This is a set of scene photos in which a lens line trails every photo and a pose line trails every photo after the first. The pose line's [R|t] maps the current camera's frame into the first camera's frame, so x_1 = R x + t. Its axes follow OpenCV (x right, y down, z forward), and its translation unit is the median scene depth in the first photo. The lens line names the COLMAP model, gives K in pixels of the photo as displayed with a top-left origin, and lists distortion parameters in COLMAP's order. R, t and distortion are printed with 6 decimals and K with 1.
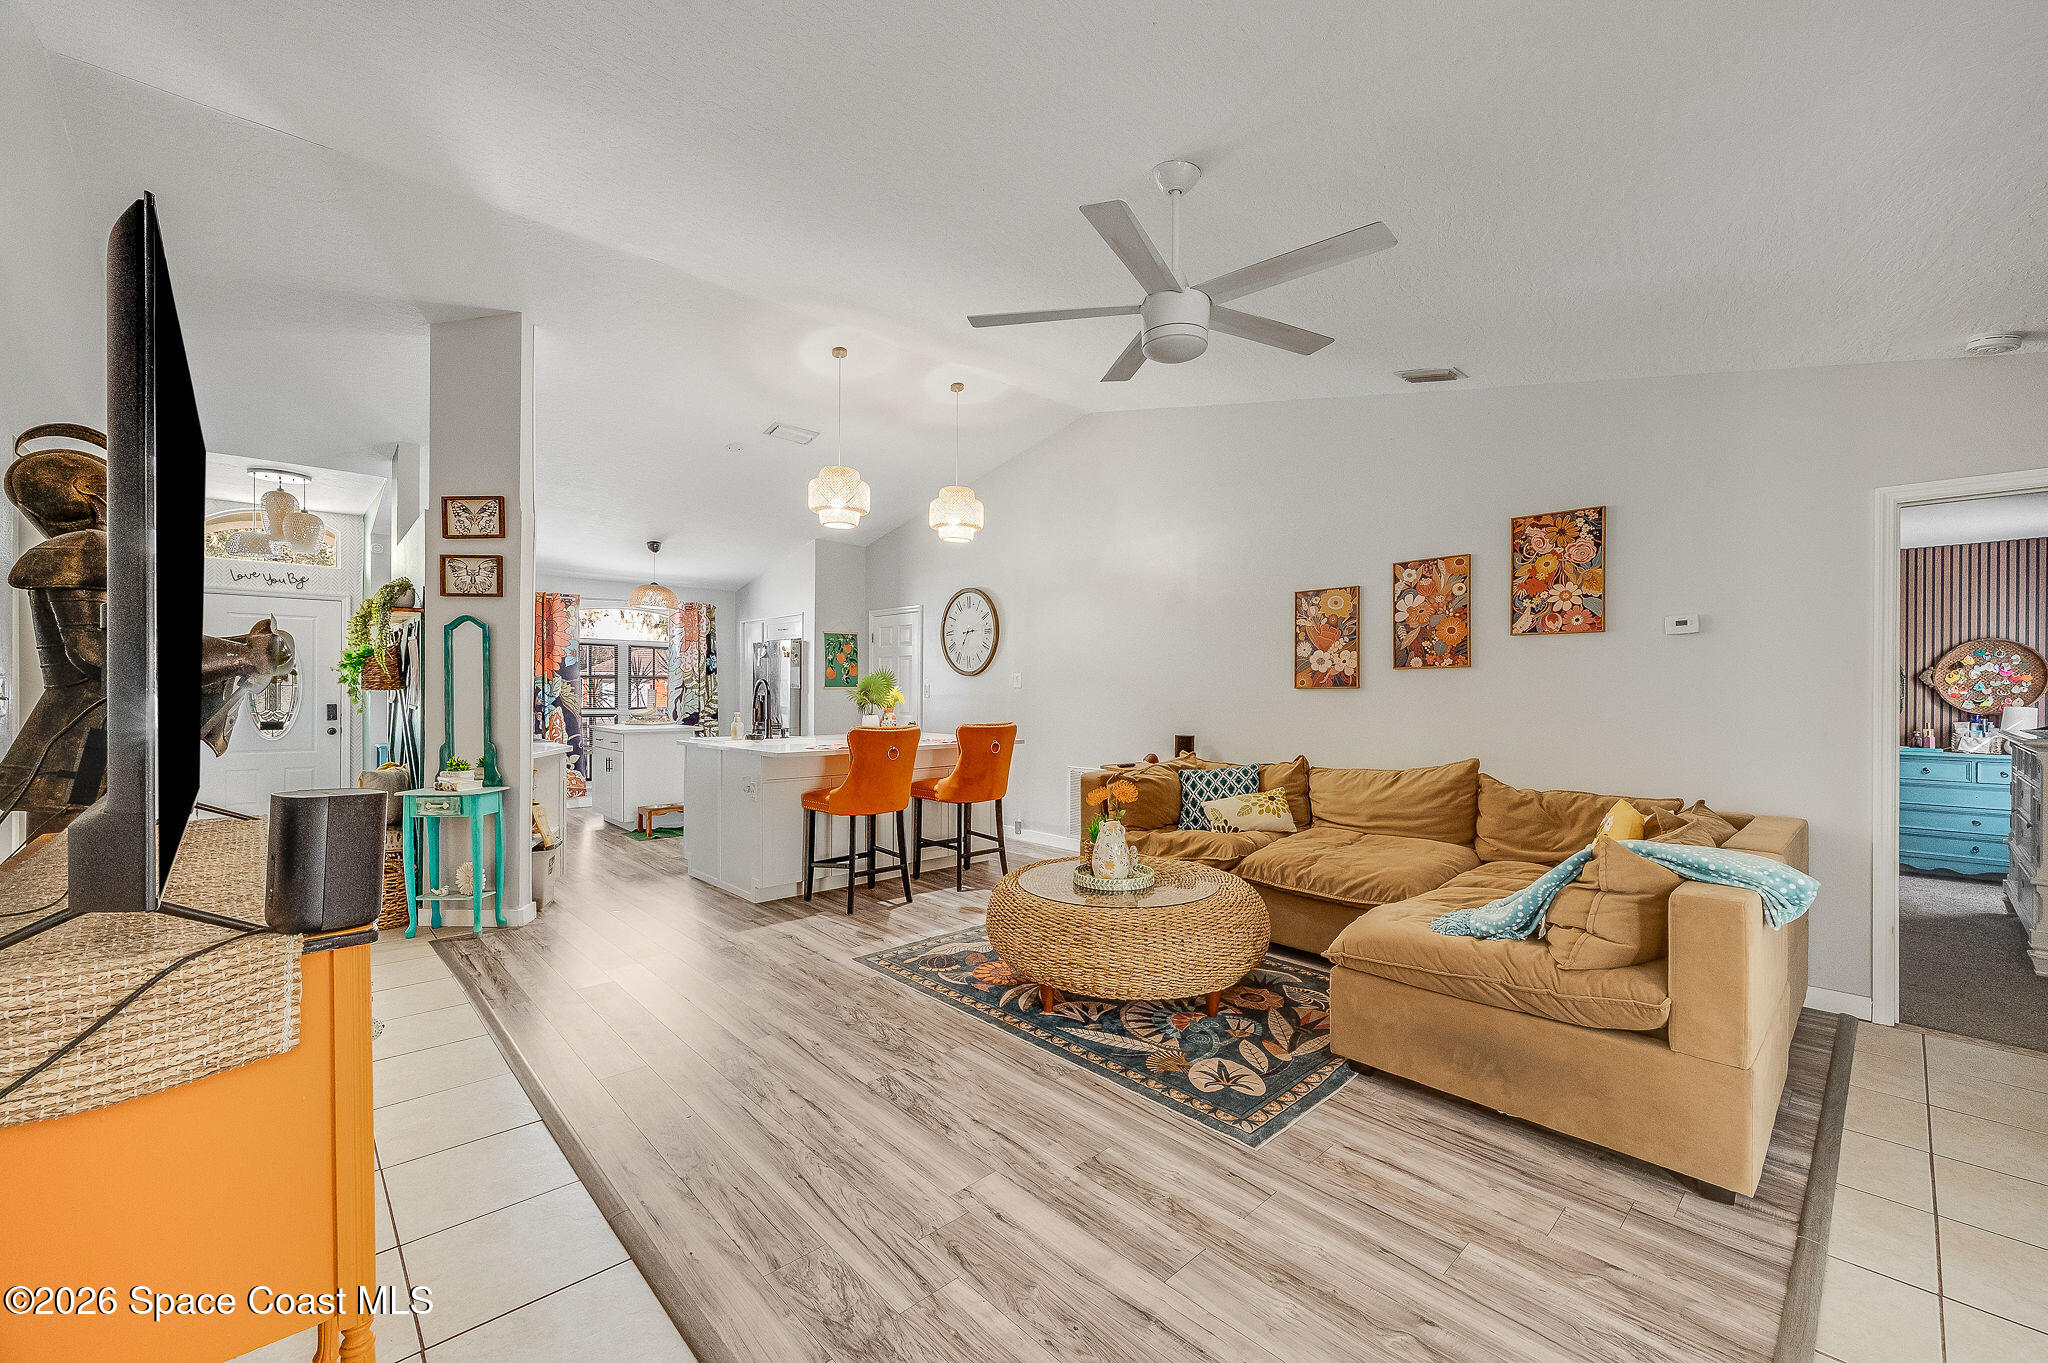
lens RADIAL K [[817.7, 0, 1021.5], [0, 817.7, 695.0], [0, 0, 1]] dist [-0.000479, -0.000180]
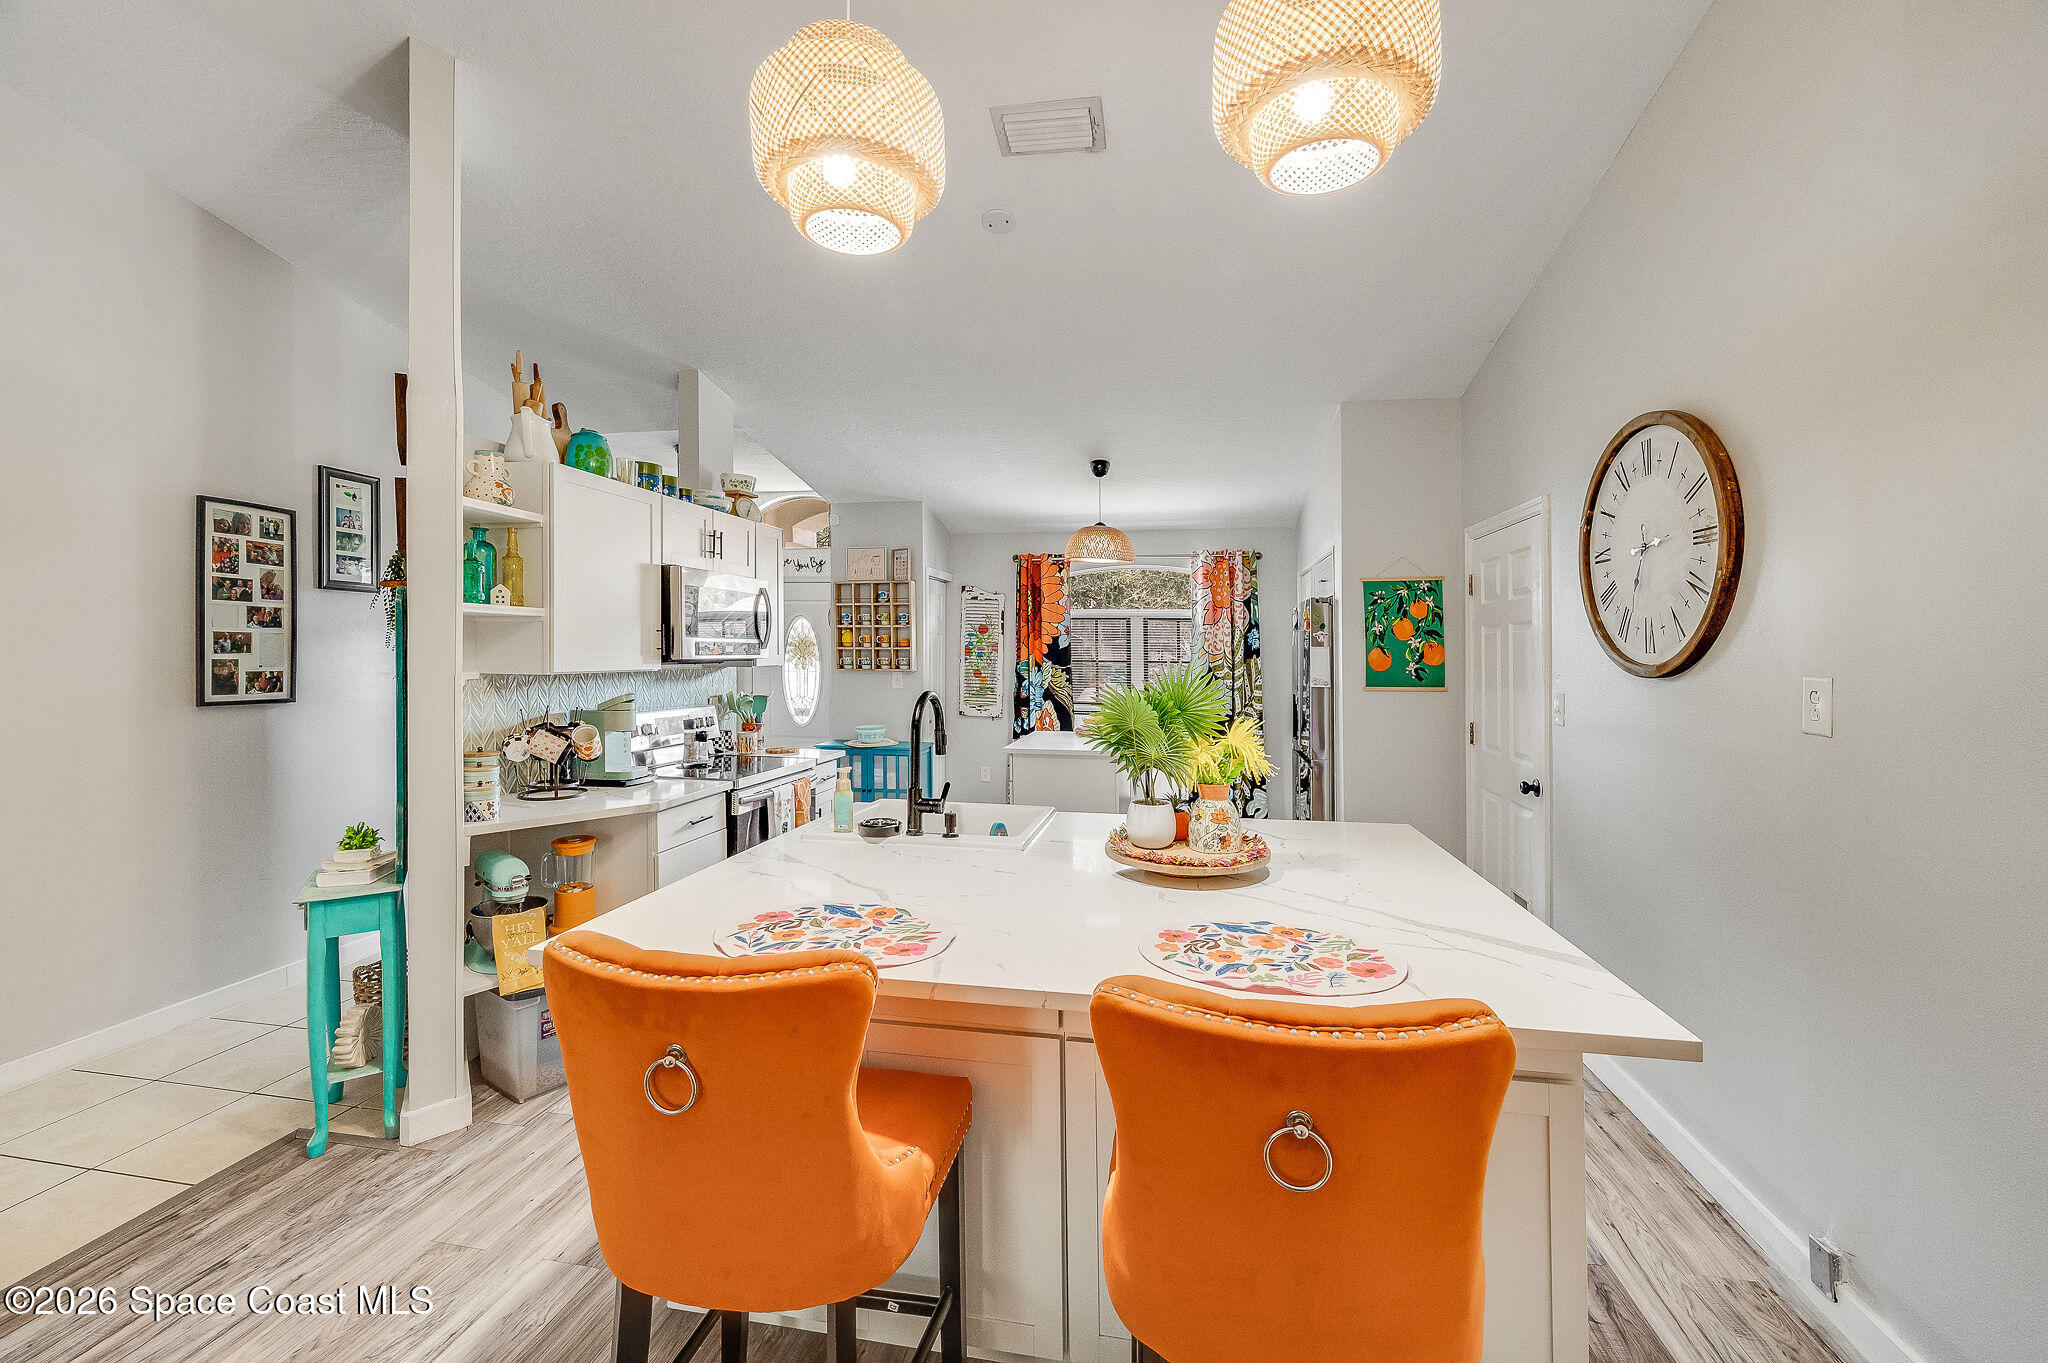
lens RADIAL K [[825.1, 0, 1036.7], [0, 825.1, 657.6], [0, 0, 1]] dist [0.001433, 0.000059]
pose [[0.614228, 0.003457, -0.789121, 0.082847], [-0.008931, 0.999957, -0.002571, -0.047202], [0.789078, 0.008627, 0.614232, 0.992898]]
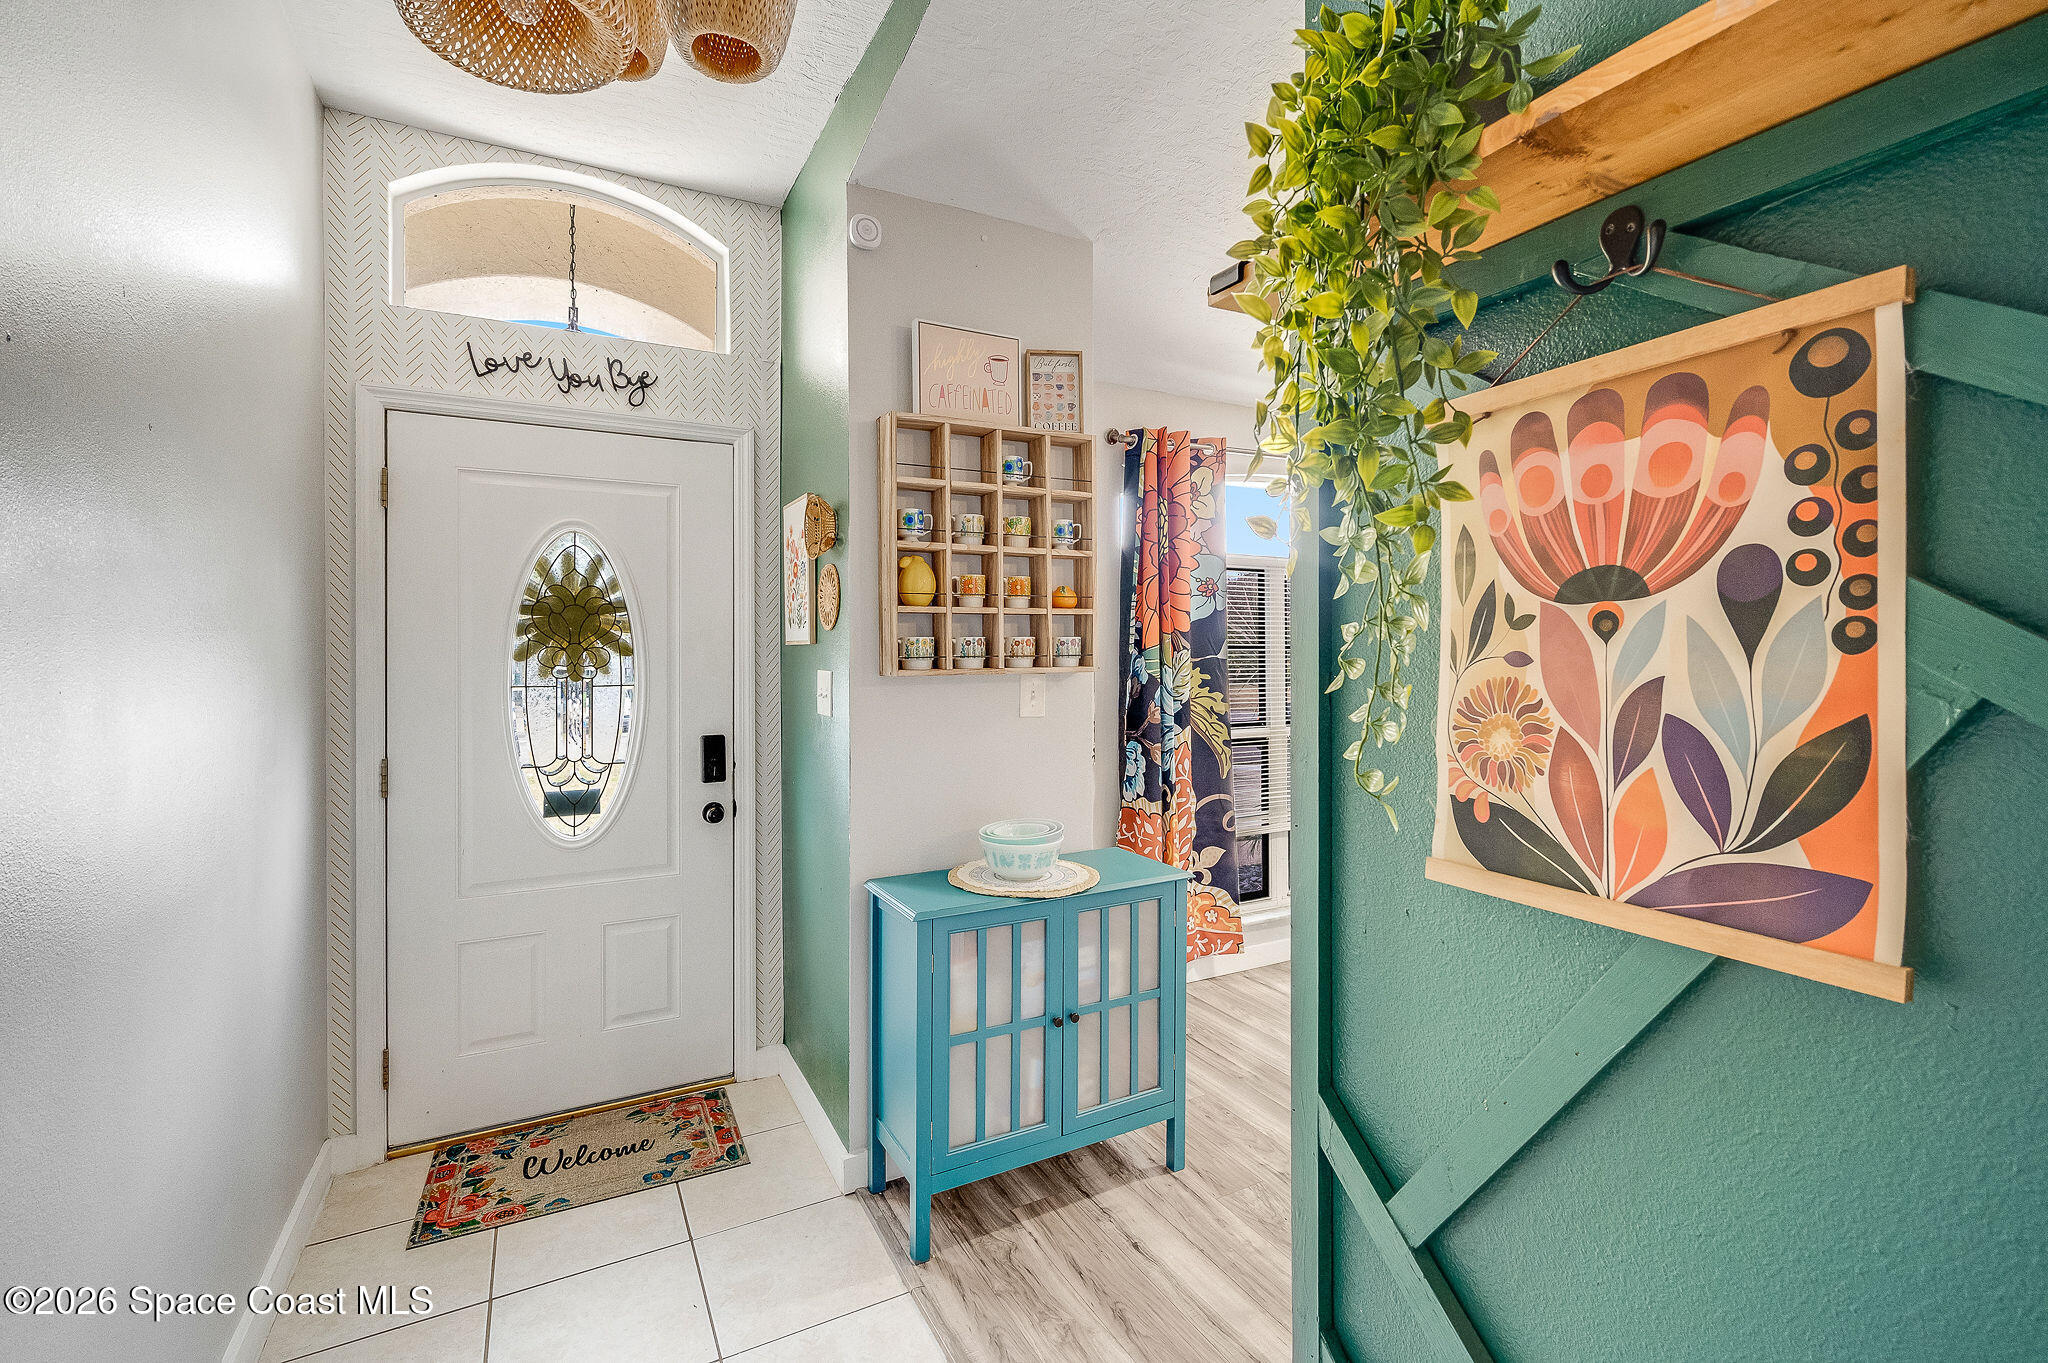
lens RADIAL K [[886.1, 0, 1024.6], [0, 886.1, 657.7], [0, 0, 1]] dist [-0.000027, 0.000002]
pose [[0.969361, -0.014434, -0.245214, -1.041927], [0.011932, 0.999861, -0.011686, -0.027673], [0.245349, 0.008402, 0.969398, 1.113885]]
